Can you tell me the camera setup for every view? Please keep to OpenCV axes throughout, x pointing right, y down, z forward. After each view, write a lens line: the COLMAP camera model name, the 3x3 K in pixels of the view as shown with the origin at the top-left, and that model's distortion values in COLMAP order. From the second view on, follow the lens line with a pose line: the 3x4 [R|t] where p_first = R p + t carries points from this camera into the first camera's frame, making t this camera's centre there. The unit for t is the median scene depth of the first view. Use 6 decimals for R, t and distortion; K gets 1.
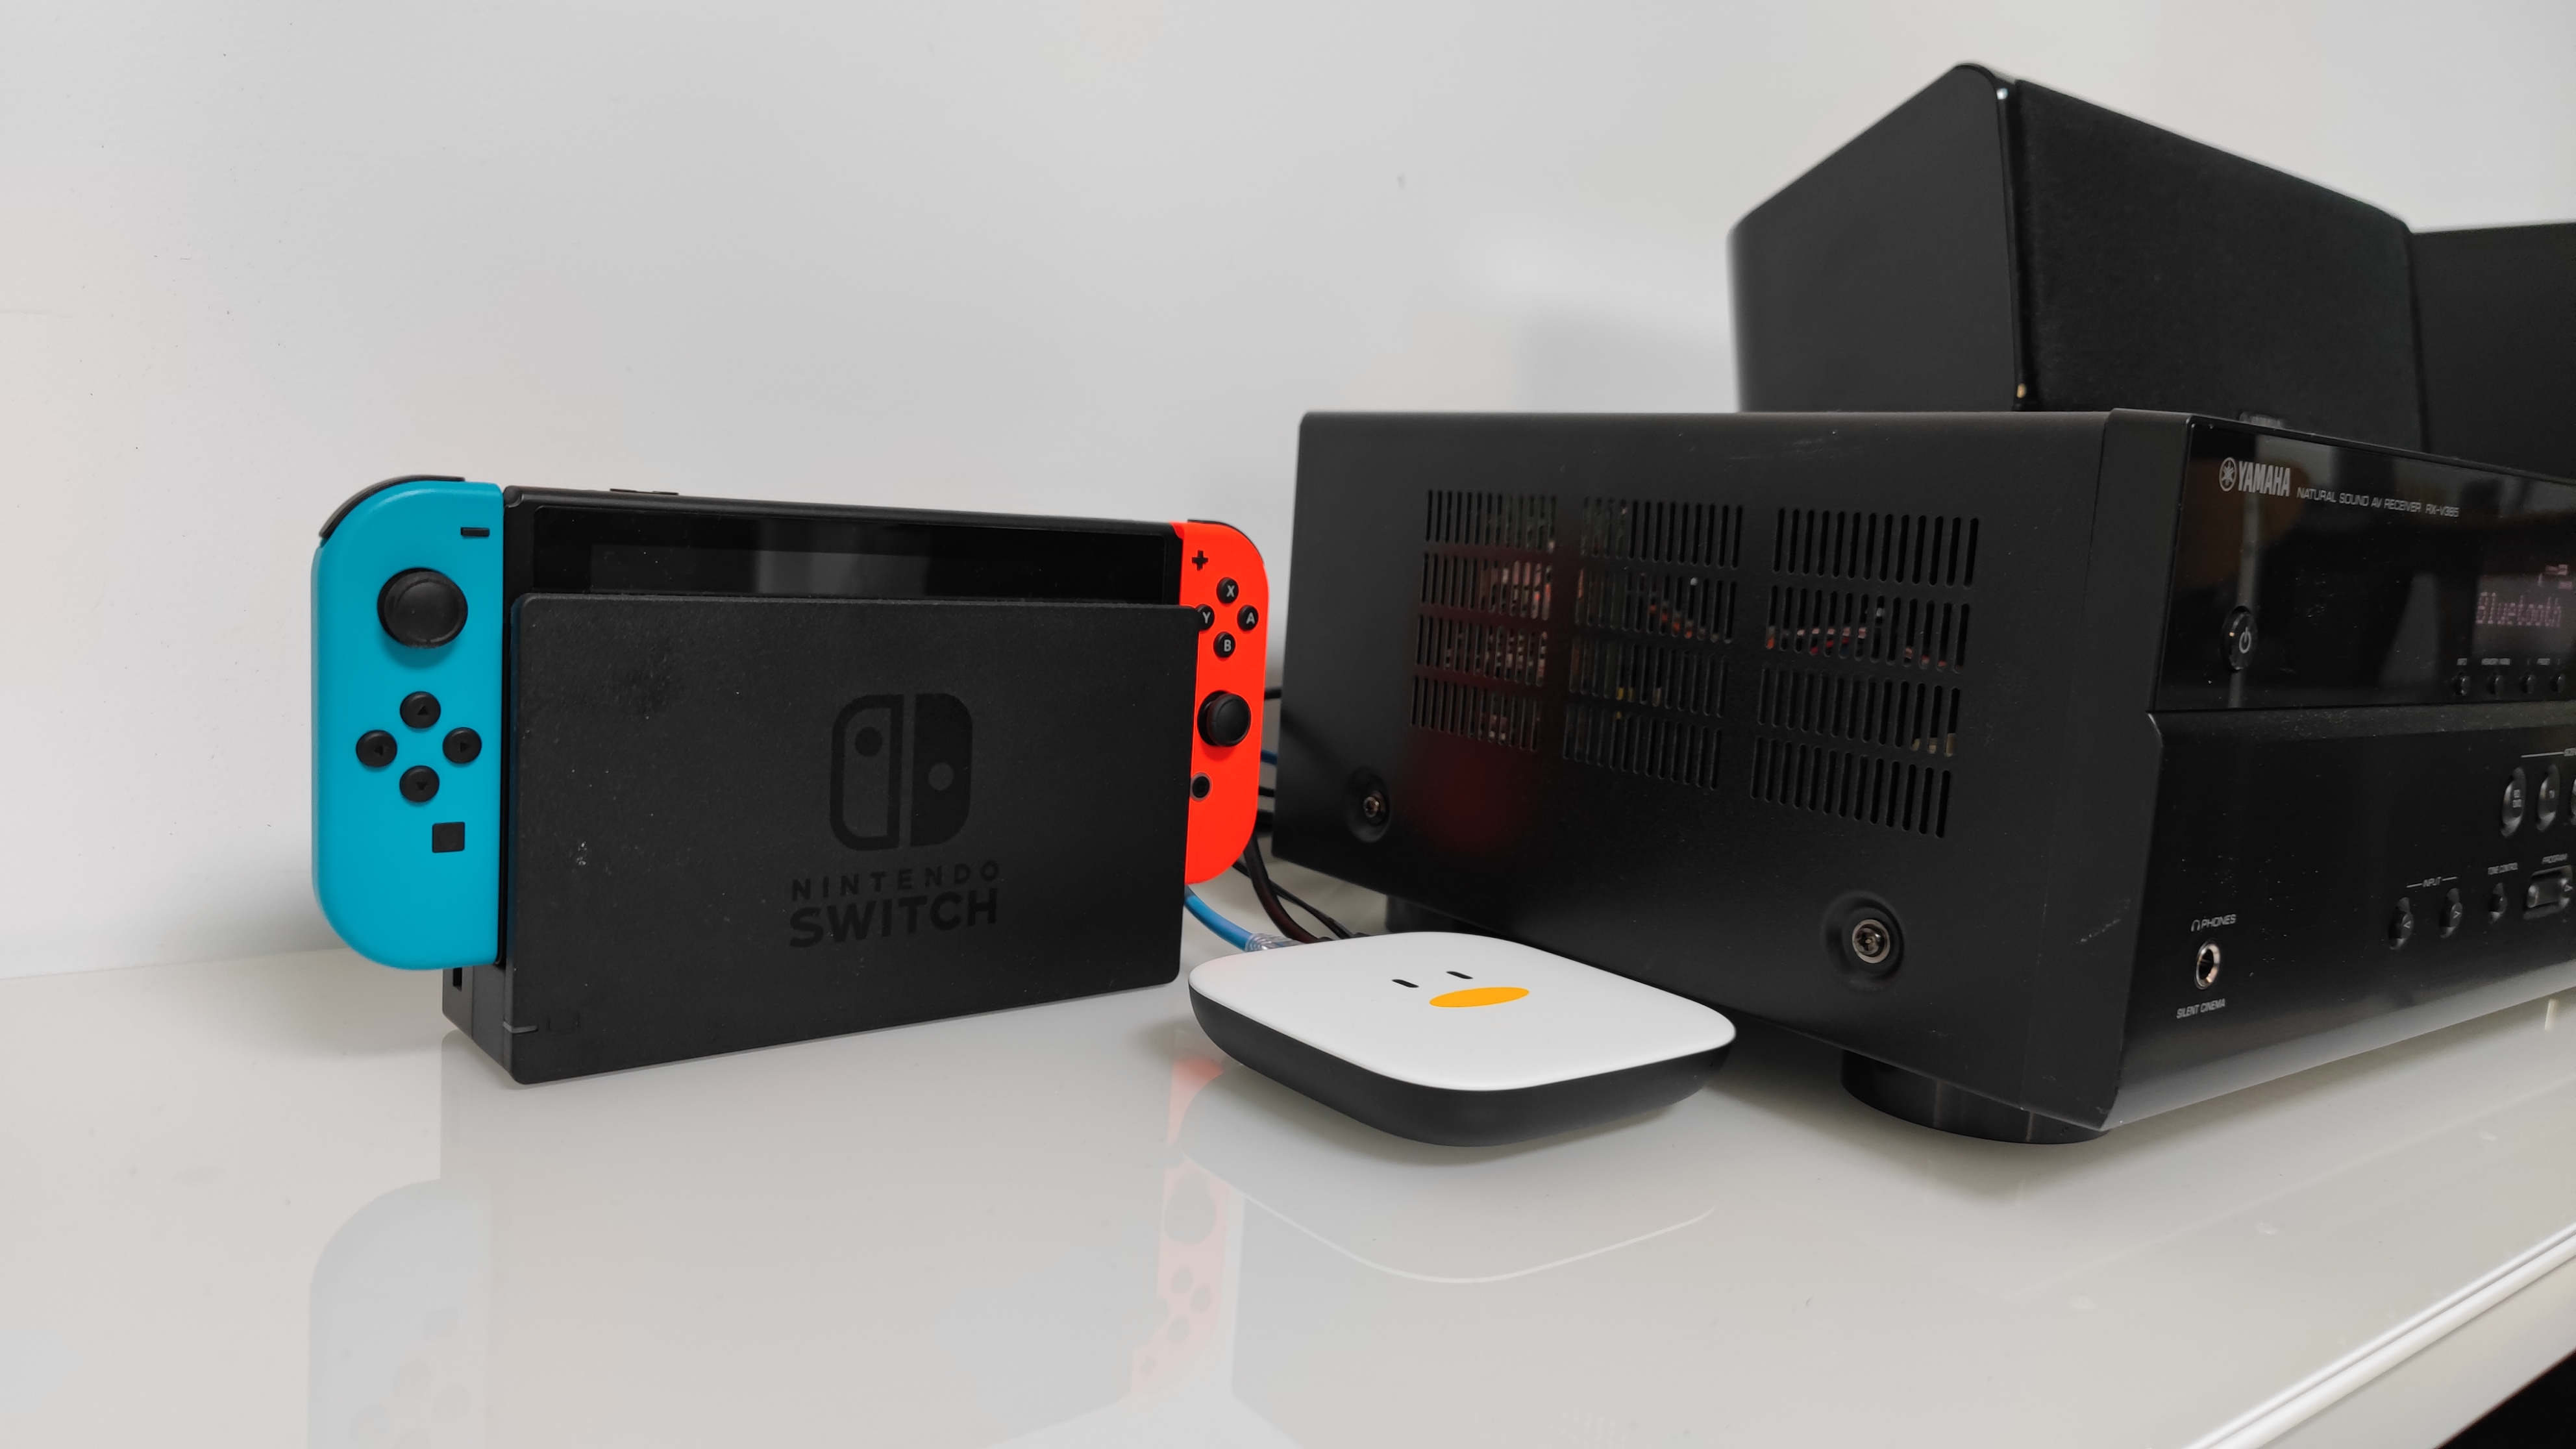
lens RADIAL K [[1758.4, 0, 1288.0], [0, 1758.4, 724.5], [0, 0, 1]] dist [0.081137, -0.081981]
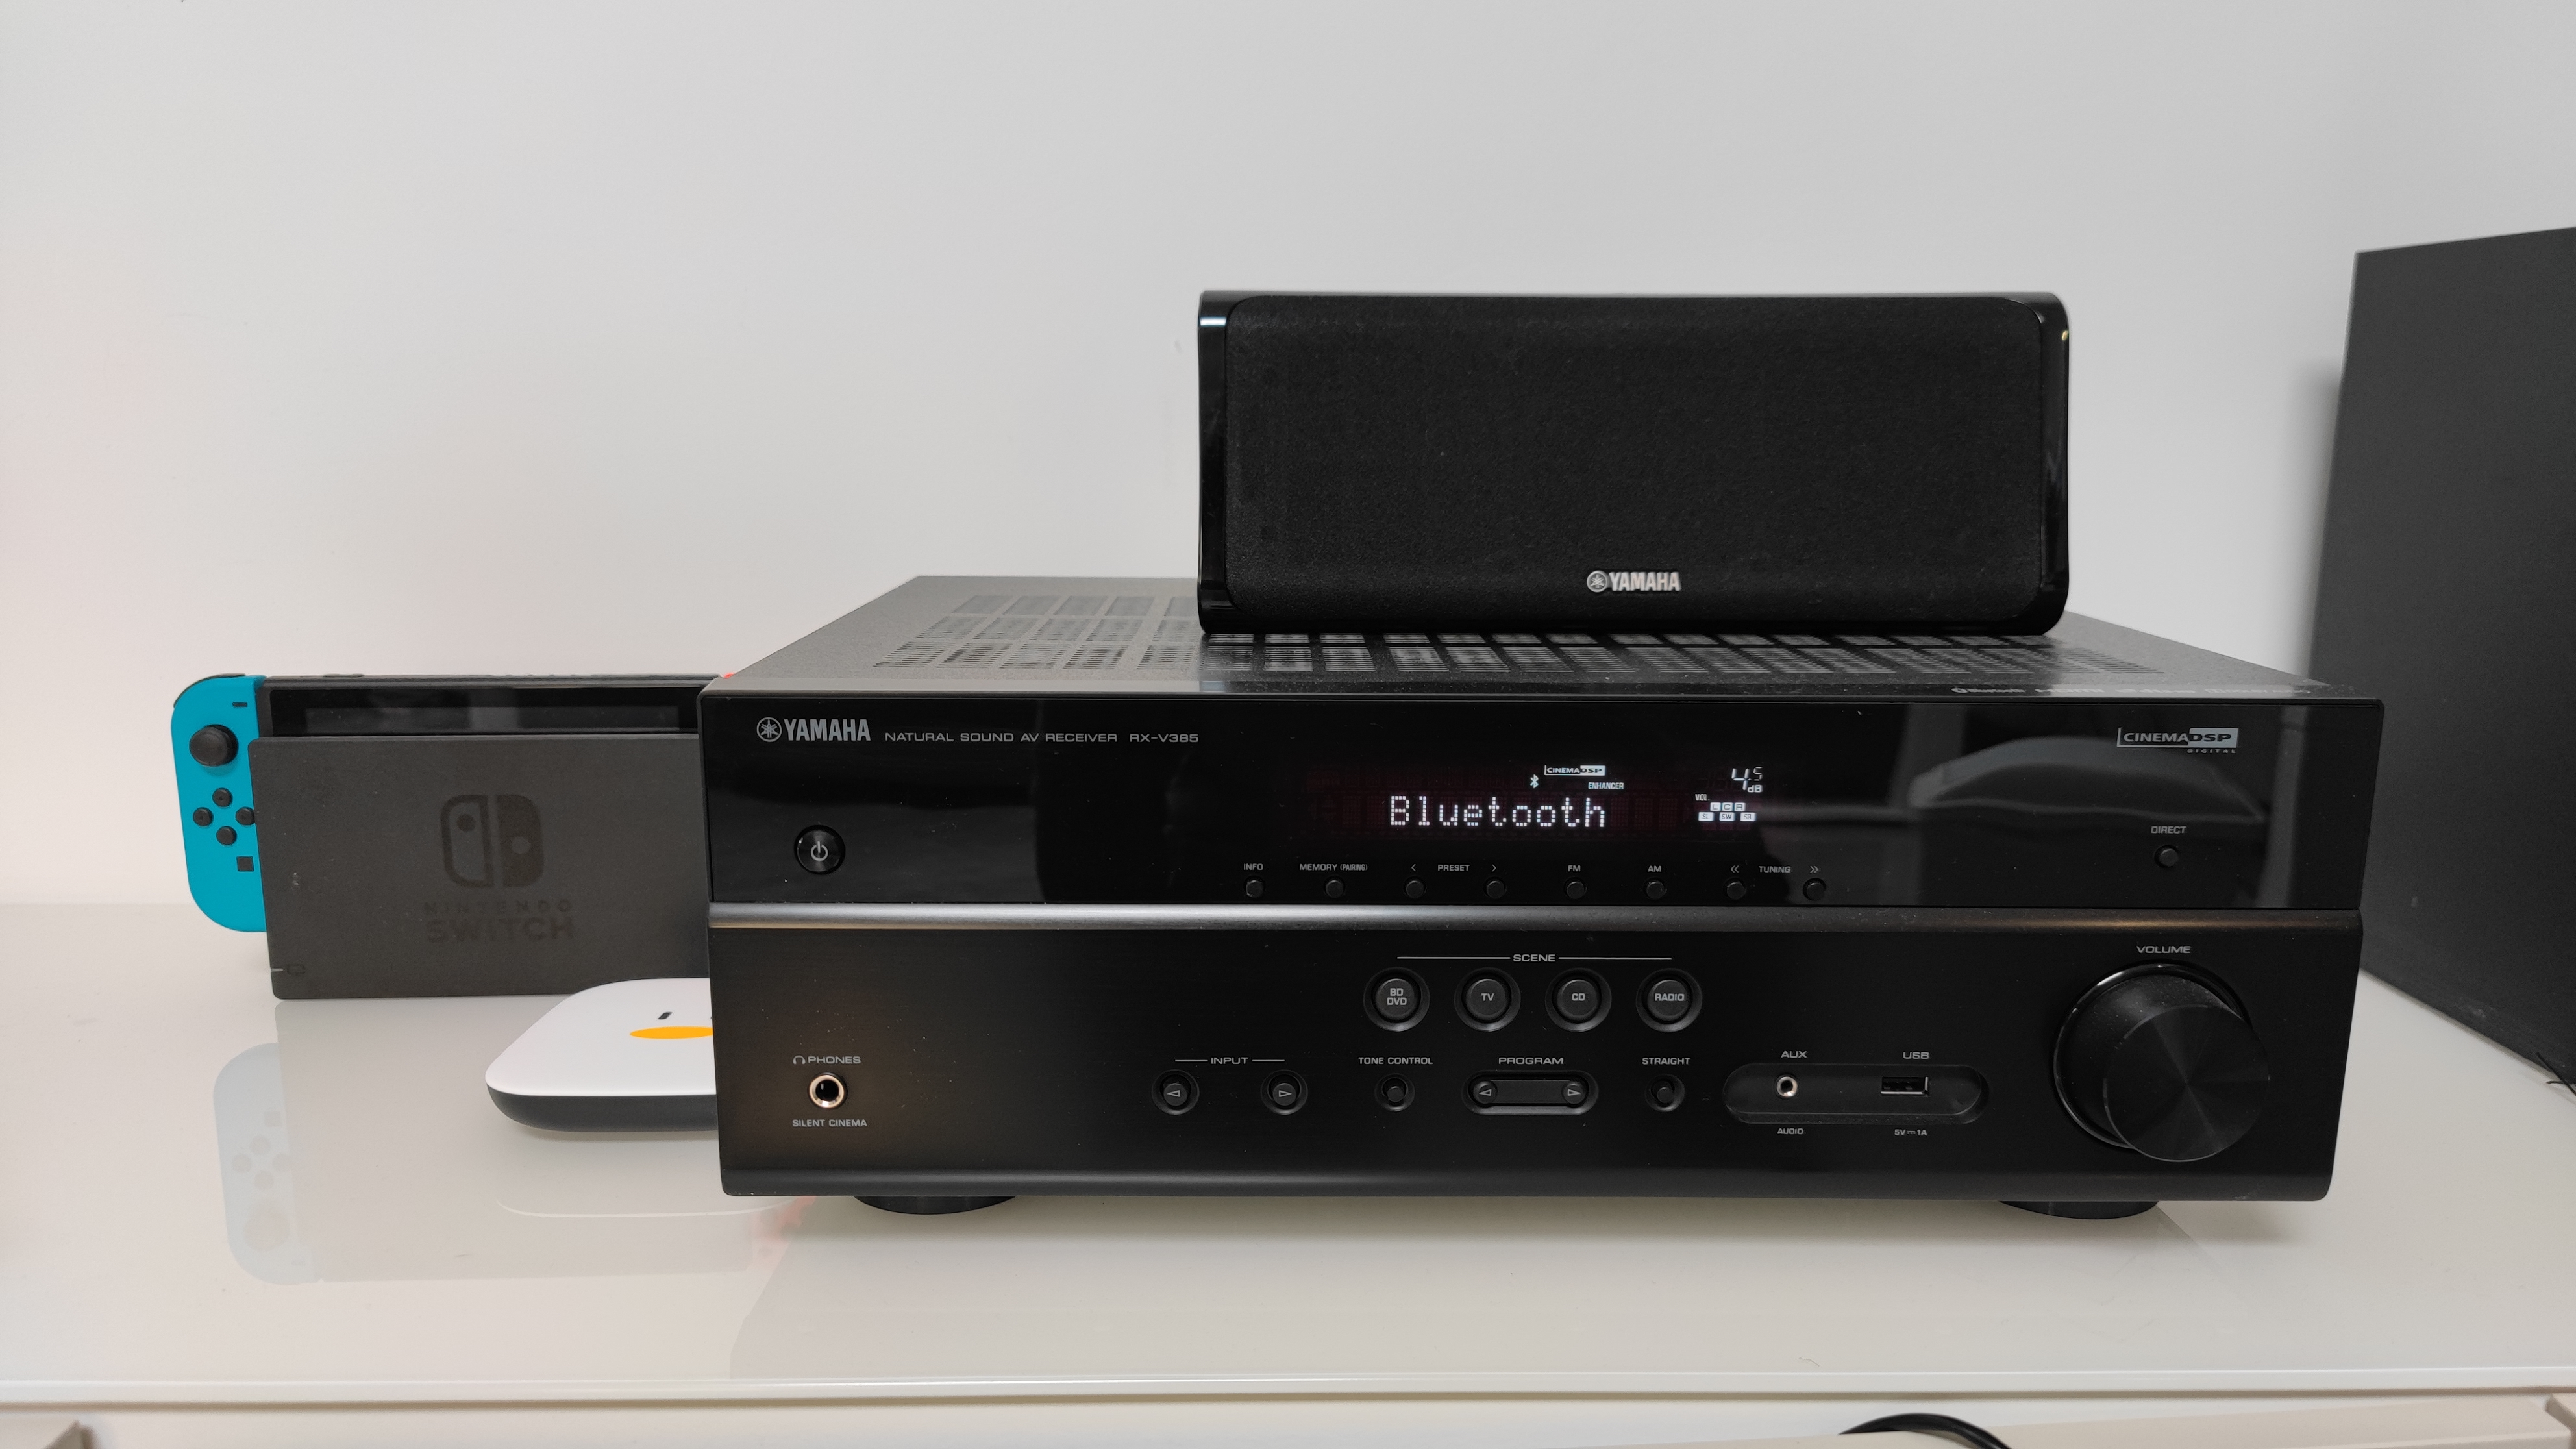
lens RADIAL K [[1758.4, 0, 1288.0], [0, 1758.4, 724.5], [0, 0, 1]] dist [0.081137, -0.081981]
pose [[0.797826, 0.052815, -0.600570, 1.383252], [-0.026820, 0.998278, 0.052162, -0.191027], [0.602291, -0.025509, 0.797869, 0.144241]]
